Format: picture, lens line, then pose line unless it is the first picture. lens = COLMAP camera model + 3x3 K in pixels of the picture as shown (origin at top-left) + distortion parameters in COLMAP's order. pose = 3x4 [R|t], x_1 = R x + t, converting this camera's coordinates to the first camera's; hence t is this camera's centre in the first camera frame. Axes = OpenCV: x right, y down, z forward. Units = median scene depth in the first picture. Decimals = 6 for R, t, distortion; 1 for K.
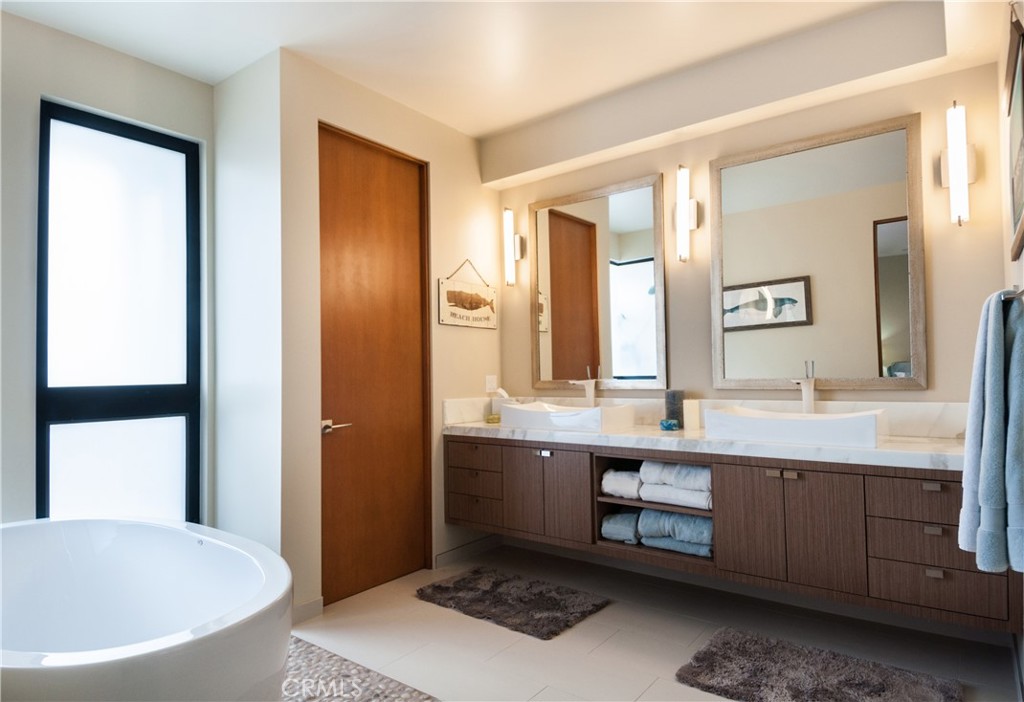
lens RADIAL K [[605.0, 0, 508.8], [0, 605.0, 354.7], [0, 0, 1]] dist [0.001274, 0.000139]
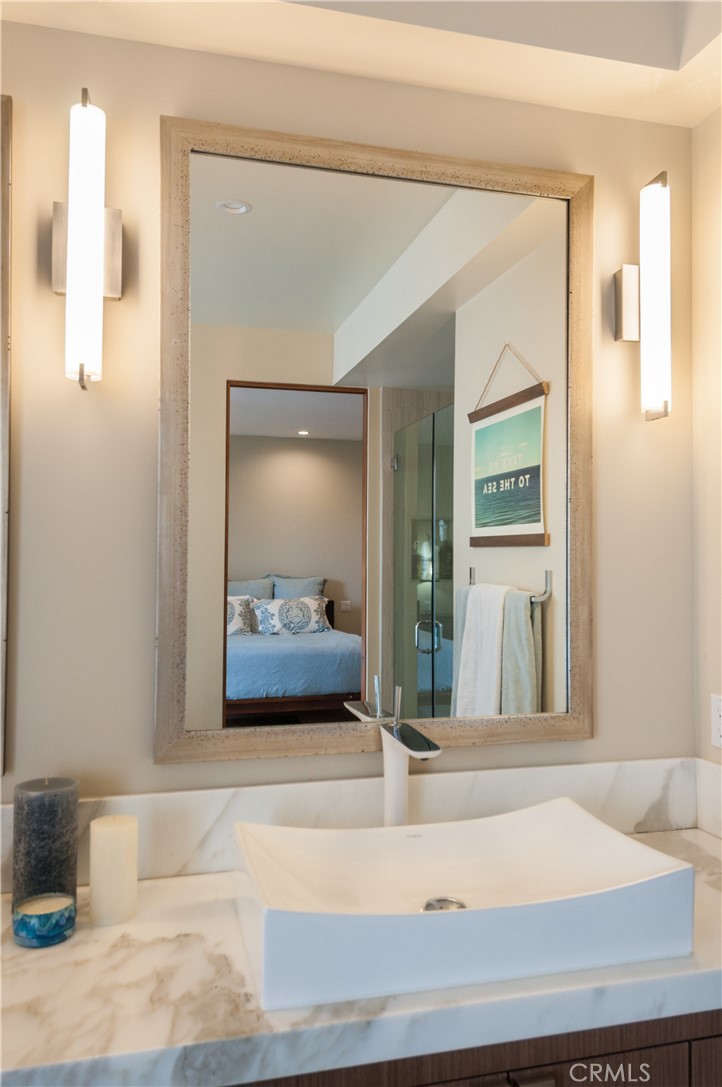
lens RADIAL K [[824.0, 0, 363.8], [0, 824.0, 554.6], [0, 0, 1]] dist [0.031046, 0.002749]
pose [[0.614240, 0.025391, 0.788710, 0.028066], [-0.038254, 0.999265, -0.002378, -0.068984], [-0.788191, -0.028710, 0.614760, 0.606407]]
